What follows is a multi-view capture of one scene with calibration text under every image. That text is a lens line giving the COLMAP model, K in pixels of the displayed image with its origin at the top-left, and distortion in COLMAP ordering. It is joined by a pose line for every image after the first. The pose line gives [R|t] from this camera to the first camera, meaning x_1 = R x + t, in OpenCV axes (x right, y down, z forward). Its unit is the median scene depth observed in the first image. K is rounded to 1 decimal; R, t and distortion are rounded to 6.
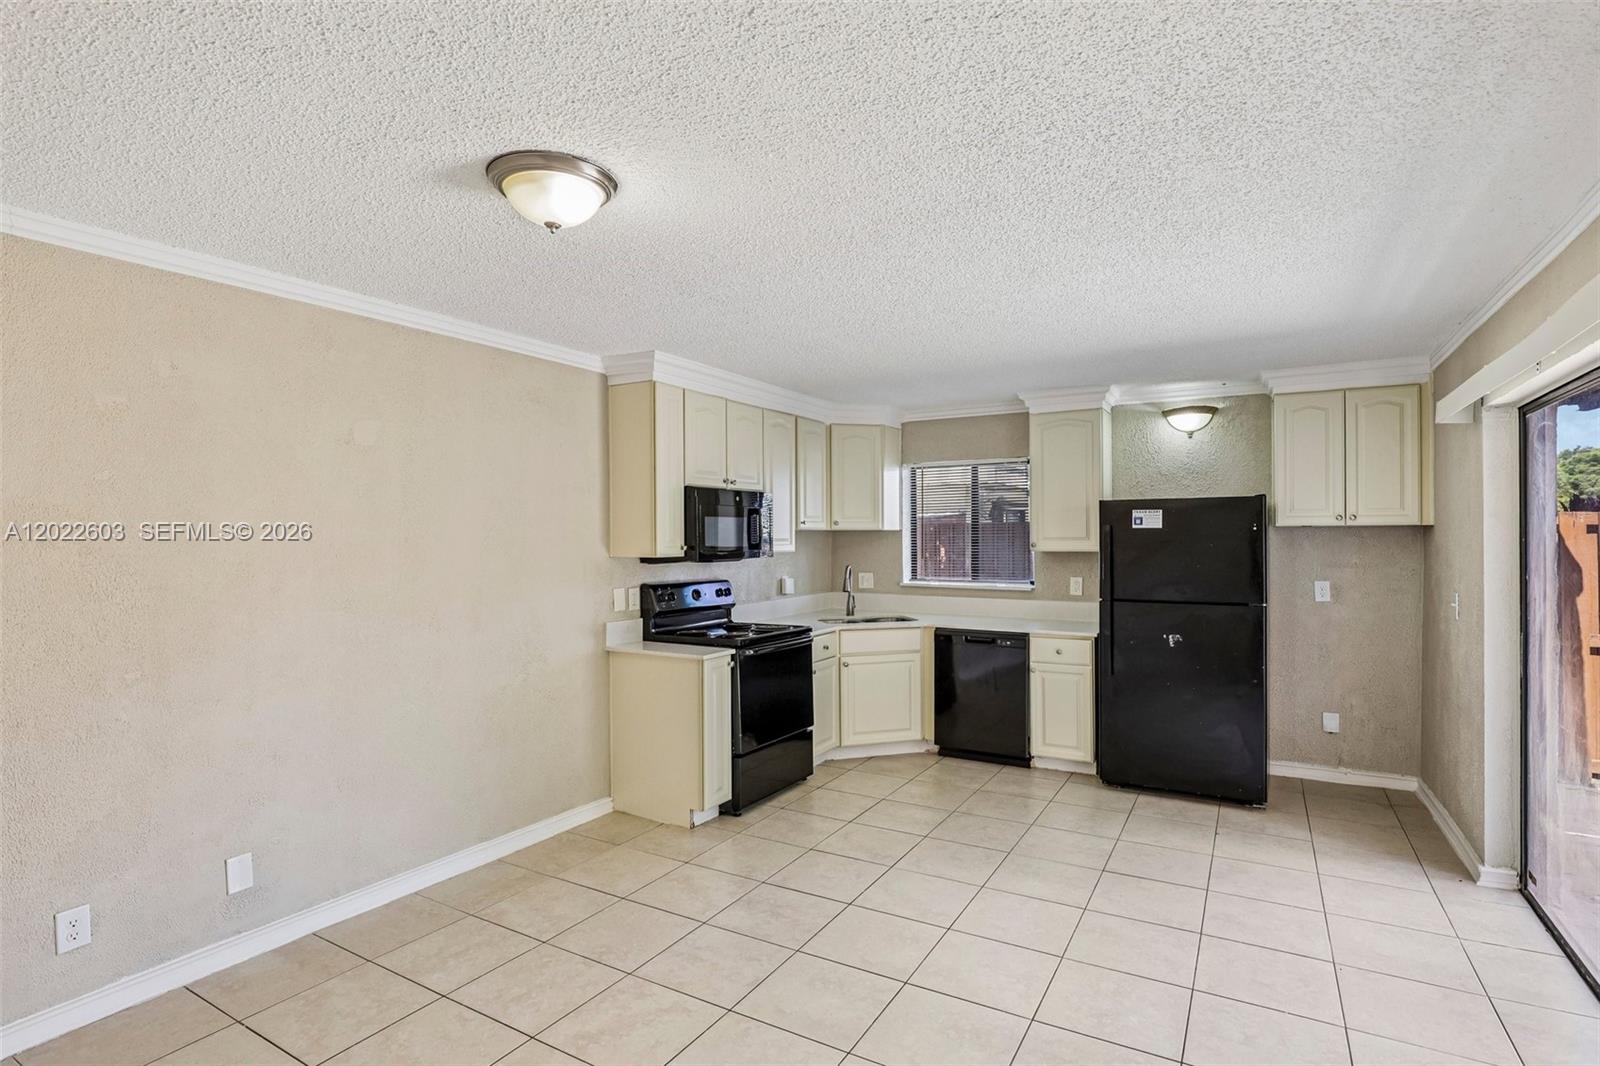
lens RADIAL K [[767.3, 0, 807.7], [0, 767.3, 543.6], [0, 0, 1]] dist [-0.022768, 0.002911]
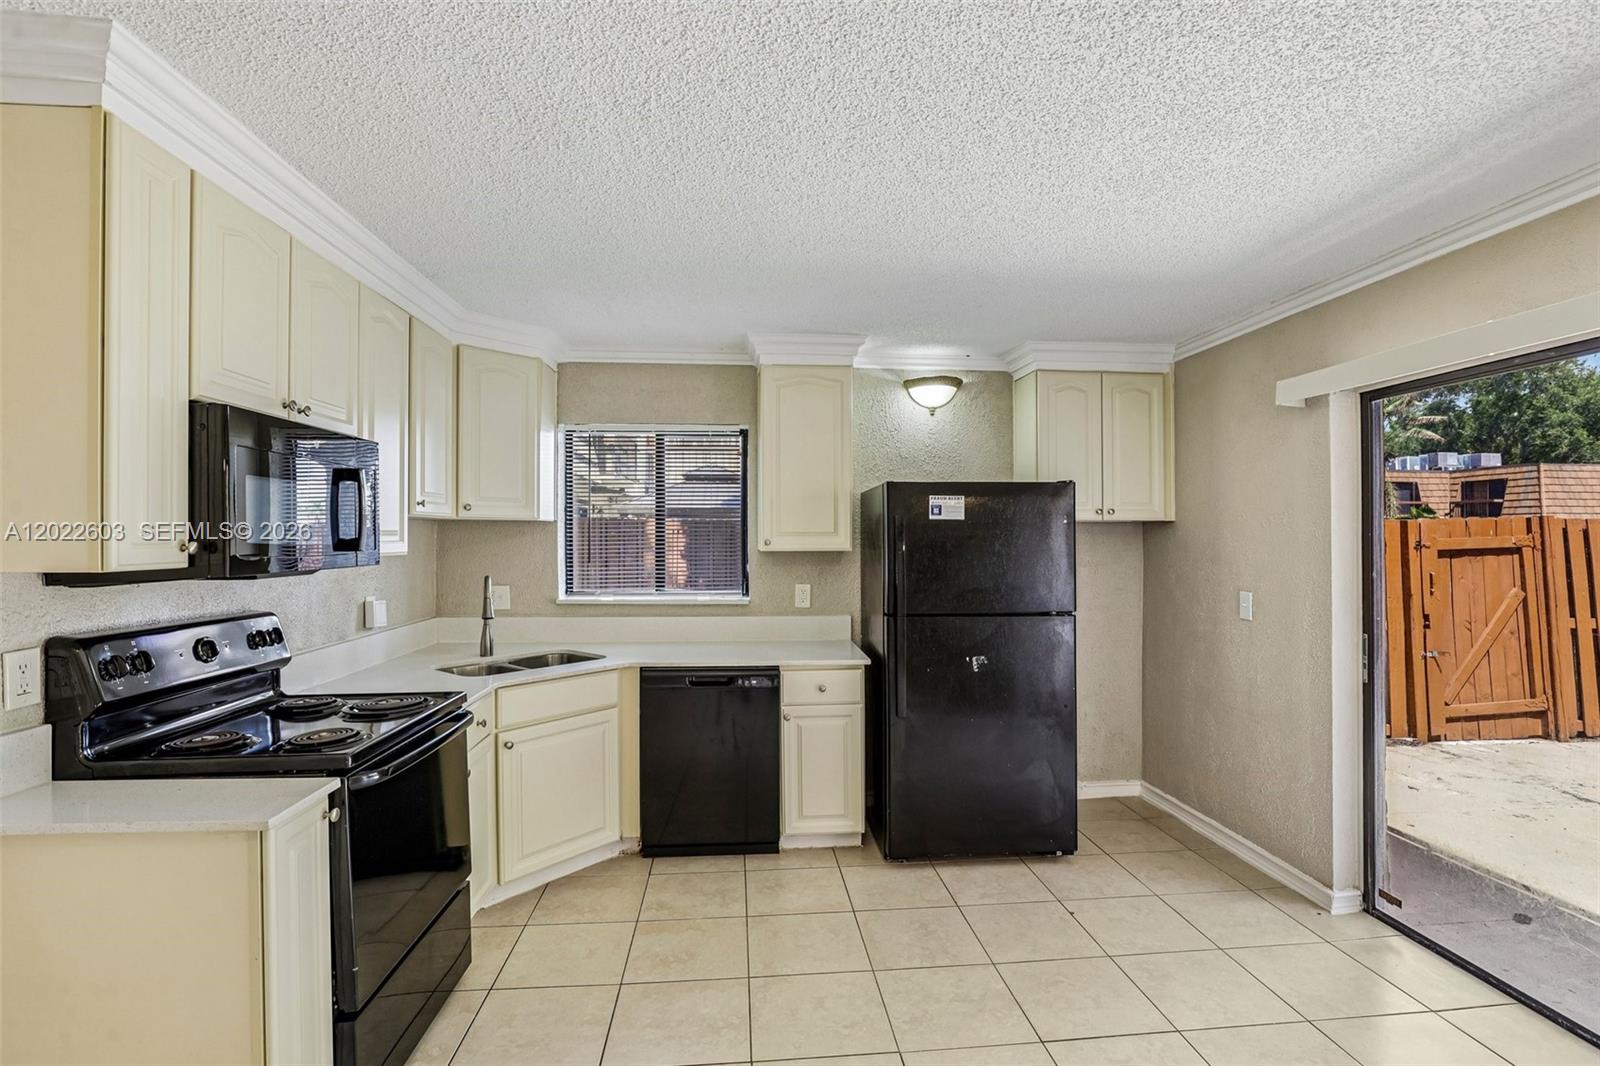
lens RADIAL K [[767.3, 0, 800.0], [0, 767.3, 539.1], [0, 0, 1]] dist [-0.022768, 0.002911]
pose [[0.823986, 0.002517, 0.566604, -0.104972], [0.001598, 0.999976, -0.006765, 0.003880], [-0.566608, 0.006479, 0.823962, 0.412486]]
